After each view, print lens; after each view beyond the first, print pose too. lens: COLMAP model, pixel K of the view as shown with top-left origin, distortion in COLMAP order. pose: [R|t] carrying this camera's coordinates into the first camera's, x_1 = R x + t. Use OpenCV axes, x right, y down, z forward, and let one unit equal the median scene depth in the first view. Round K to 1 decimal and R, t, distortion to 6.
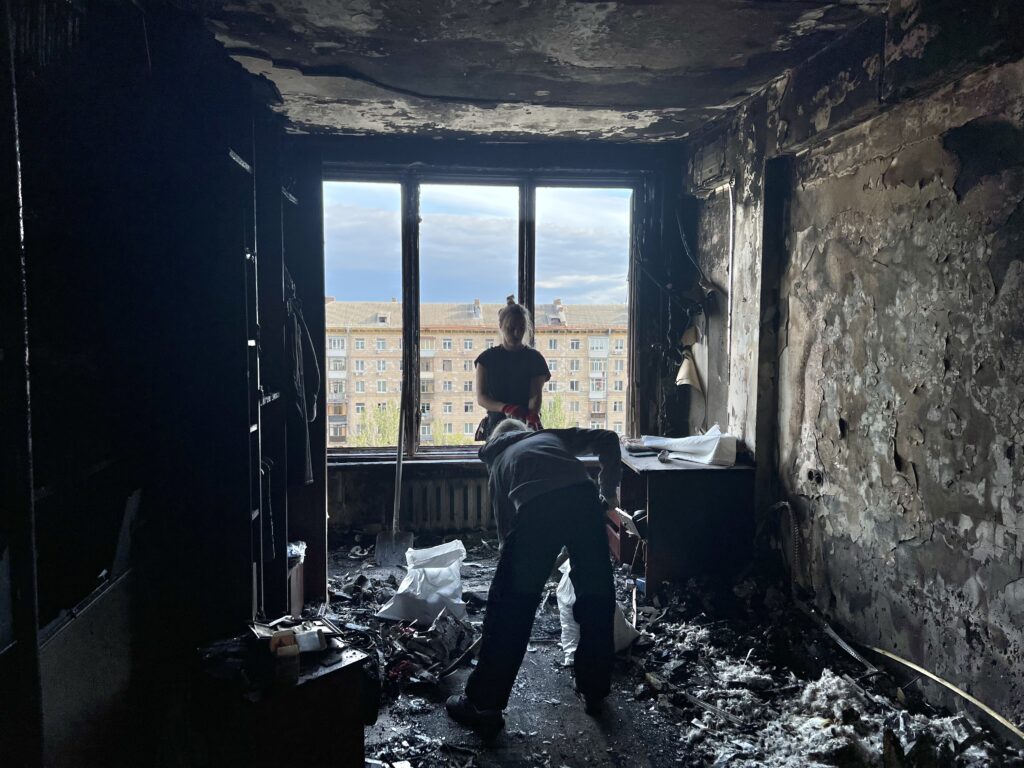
lens RADIAL K [[769.4, 0, 512.7], [0, 769.4, 379.4], [0, 0, 1]] dist [0.041695, -0.039532]
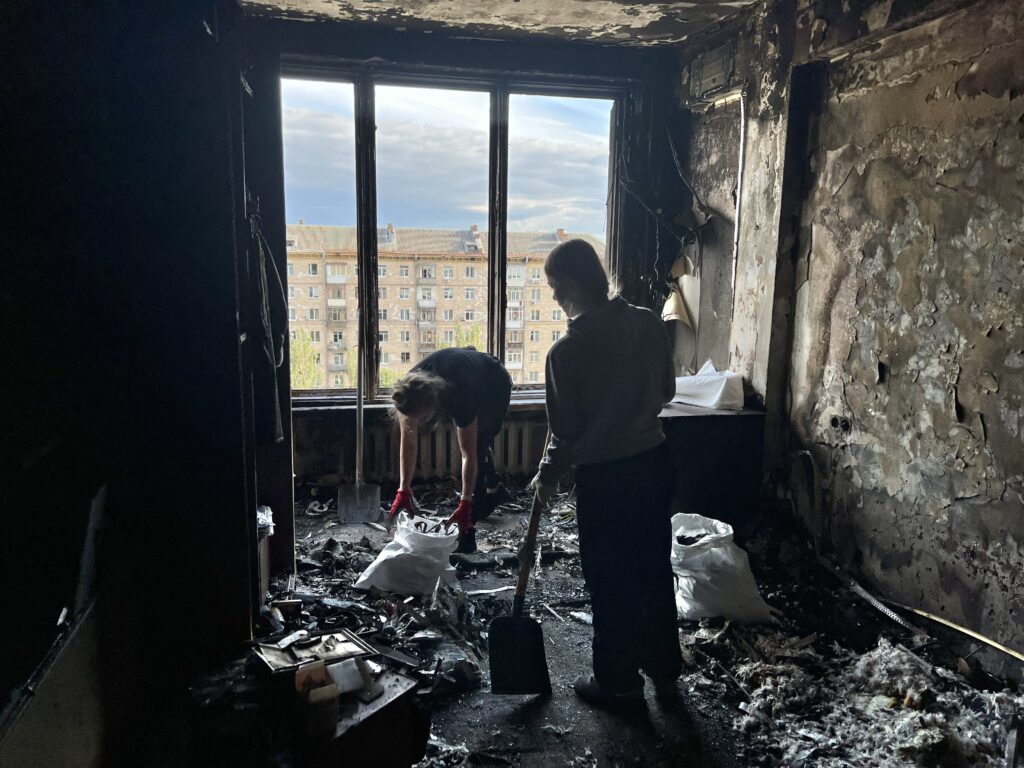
lens RADIAL K [[769.4, 0, 512.7], [0, 769.4, 379.4], [0, 0, 1]] dist [0.041695, -0.039532]
pose [[0.993466, -0.005416, 0.113999, -0.102939], [-0.005198, 0.995689, 0.092607, -0.010090], [-0.114009, -0.092594, 0.989155, 0.144892]]
